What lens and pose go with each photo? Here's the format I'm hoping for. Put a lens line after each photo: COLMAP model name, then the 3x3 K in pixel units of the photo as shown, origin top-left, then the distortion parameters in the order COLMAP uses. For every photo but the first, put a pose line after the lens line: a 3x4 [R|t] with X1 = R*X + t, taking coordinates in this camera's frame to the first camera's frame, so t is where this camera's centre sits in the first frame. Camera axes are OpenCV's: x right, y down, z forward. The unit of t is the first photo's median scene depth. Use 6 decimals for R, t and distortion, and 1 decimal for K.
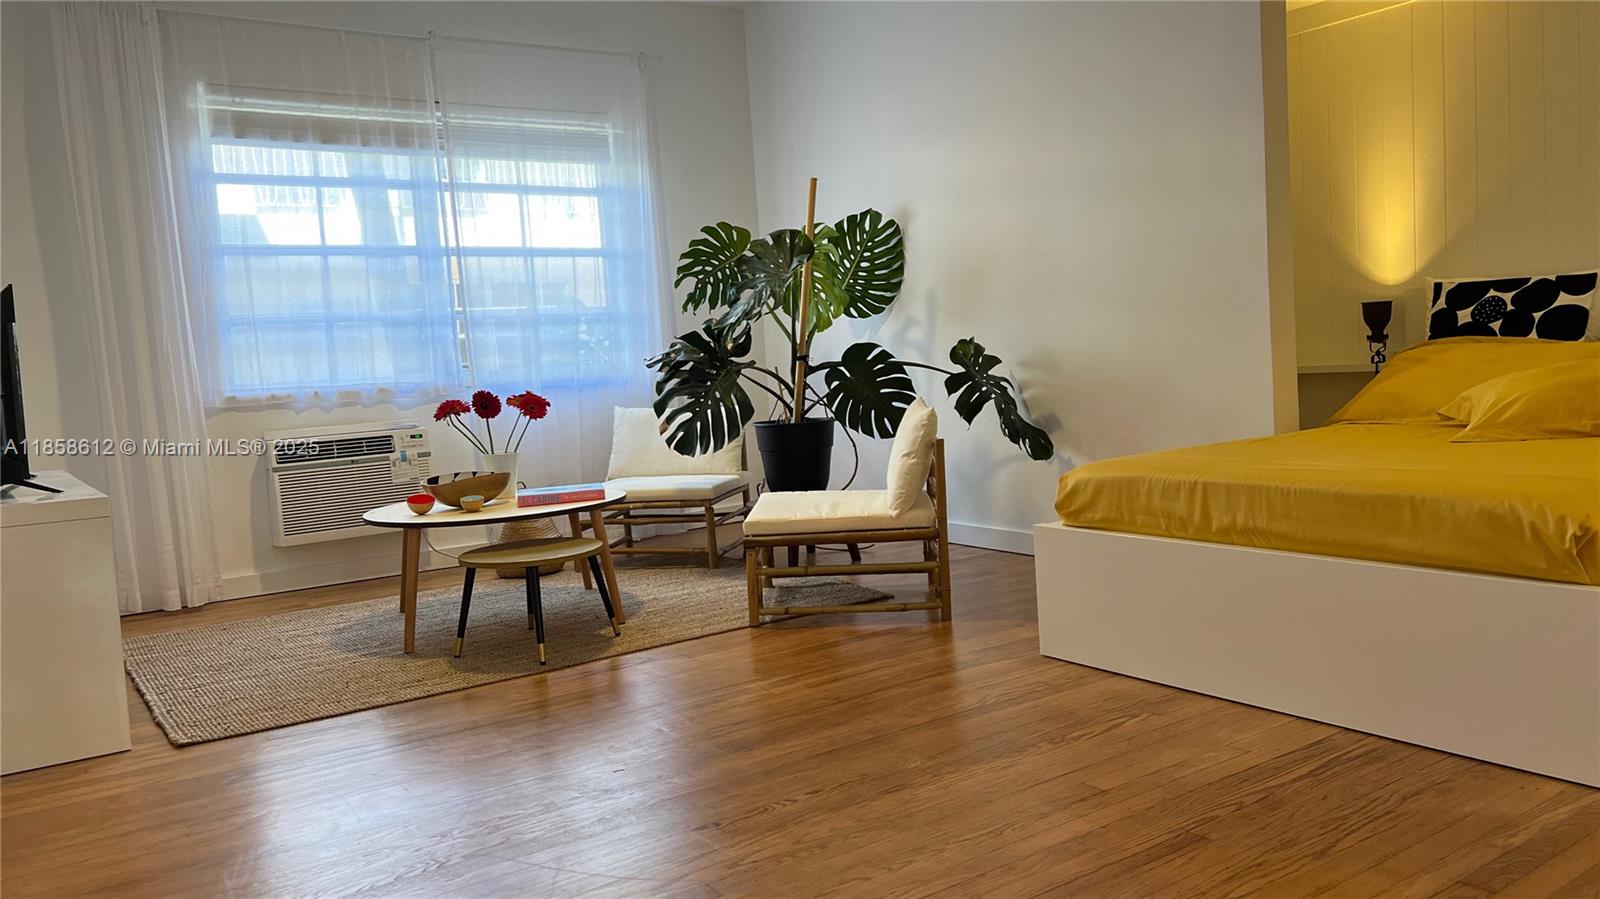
lens RADIAL K [[1165.9, 0, 800.0], [0, 1165.9, 449.5], [0, 0, 1]] dist [-0.005102, -0.001605]
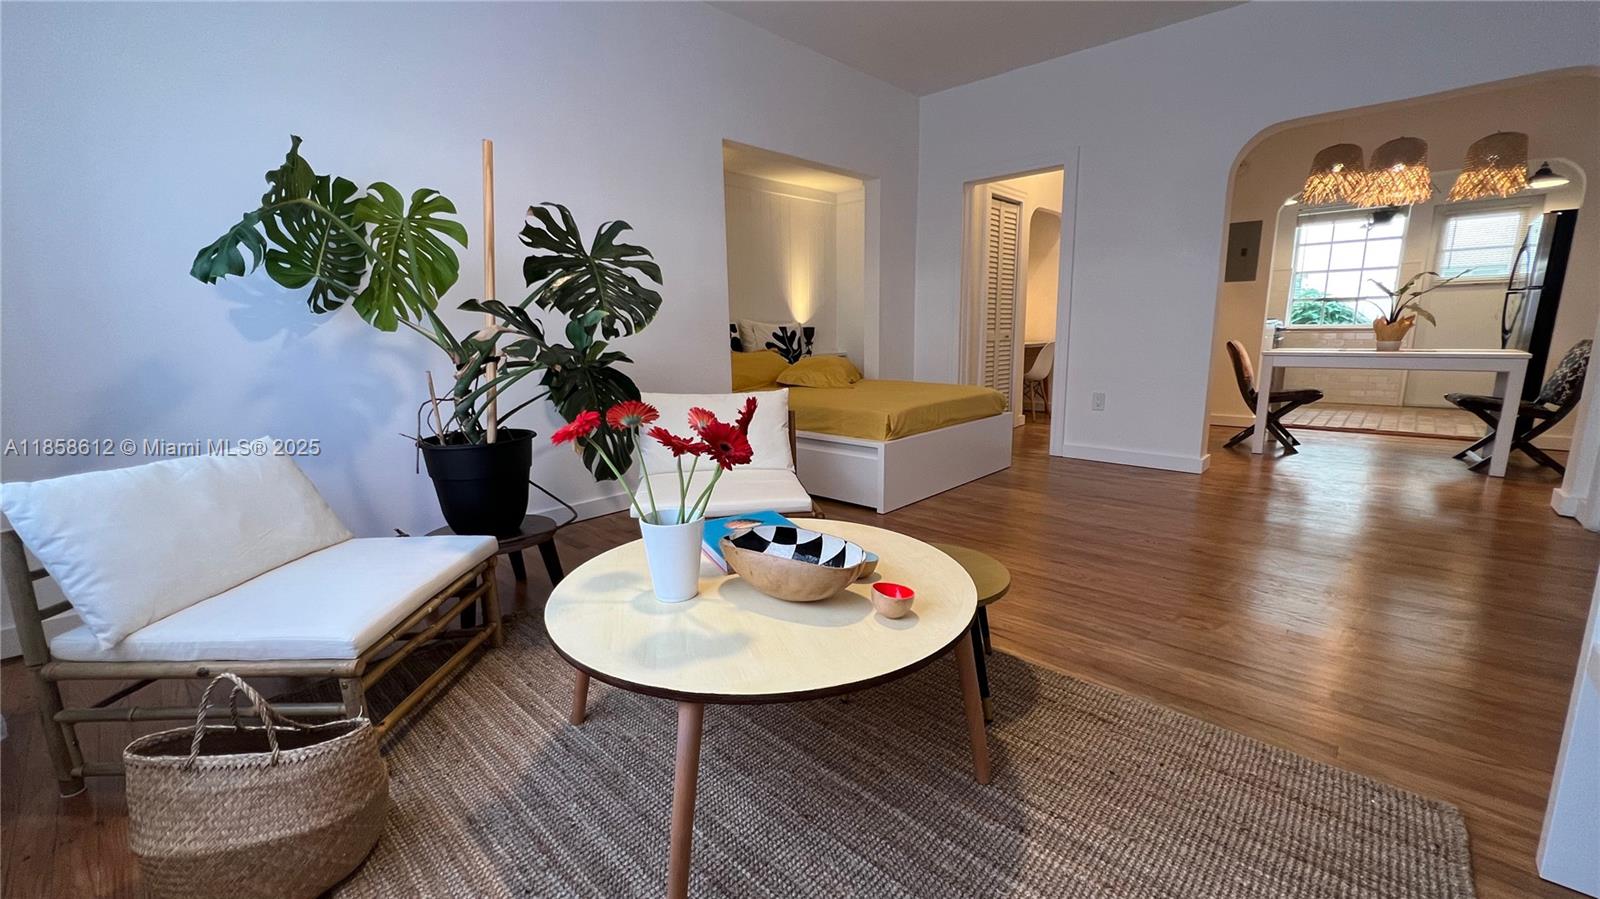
lens RADIAL K [[640.1, 0, 800.0], [0, 640.1, 449.5], [0, 0, 1]] dist [-0.000039, 0.000001]
pose [[-0.202078, -0.126864, 0.971118, -0.808219], [0.106468, 0.982852, 0.150552, -0.098542], [-0.973565, 0.133816, -0.185106, 1.437261]]
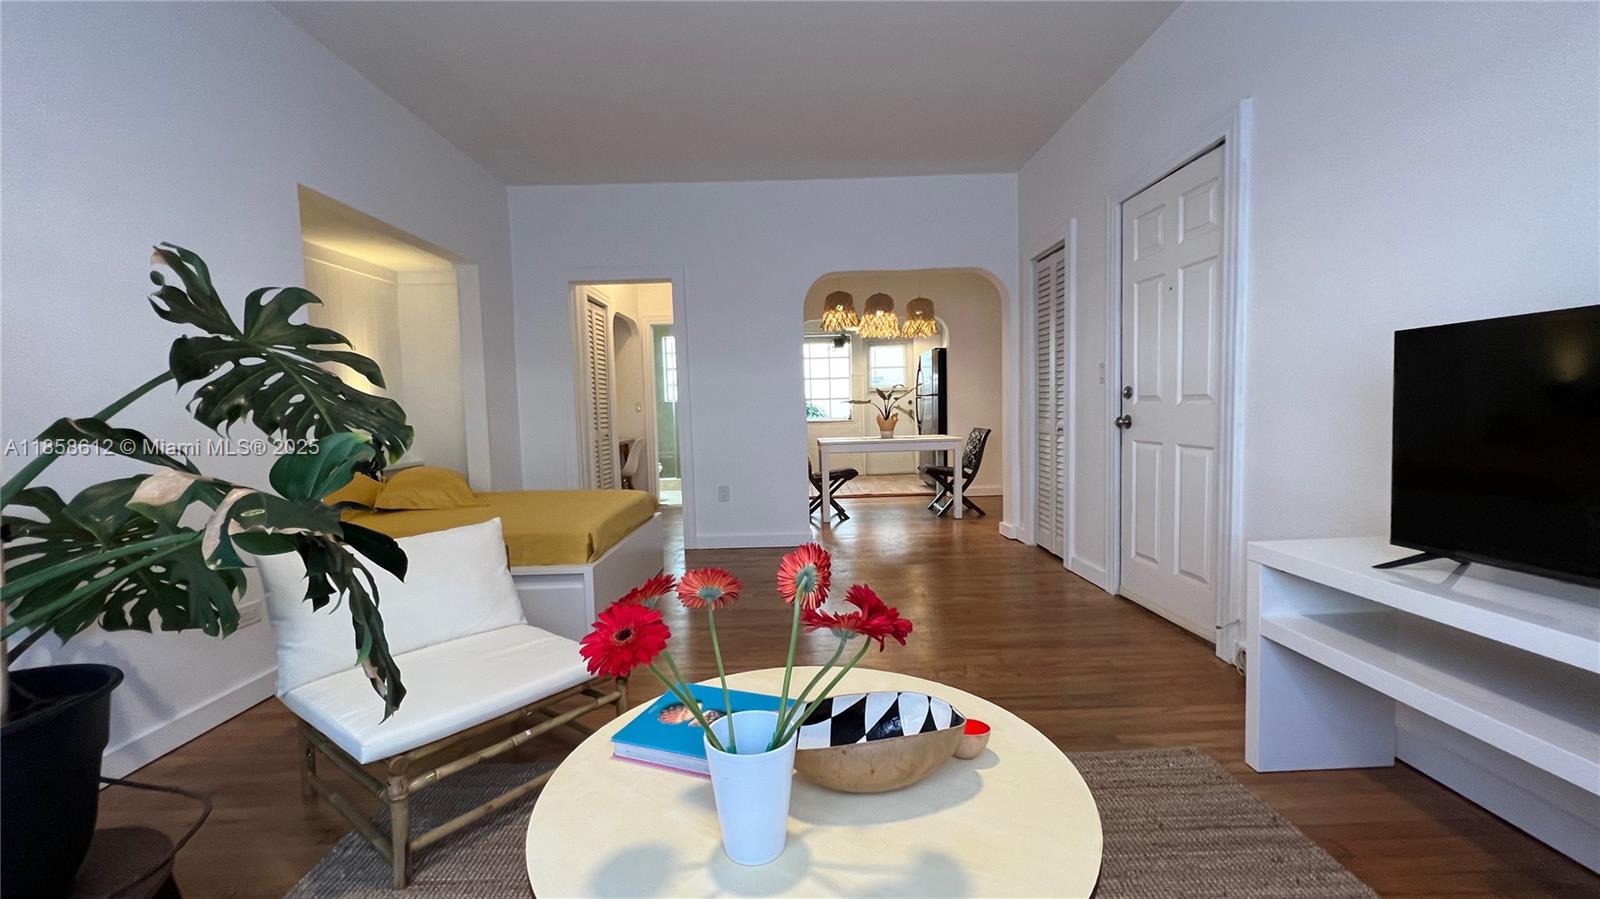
lens RADIAL K [[640.1, 0, 800.0], [0, 640.1, 449.5], [0, 0, 1]] dist [-0.000039, 0.000001]
pose [[-0.813462, 0.040235, 0.580224, -0.571913], [0.118000, 0.988274, 0.096903, -0.156853], [-0.569522, 0.147293, -0.808672, 1.662344]]
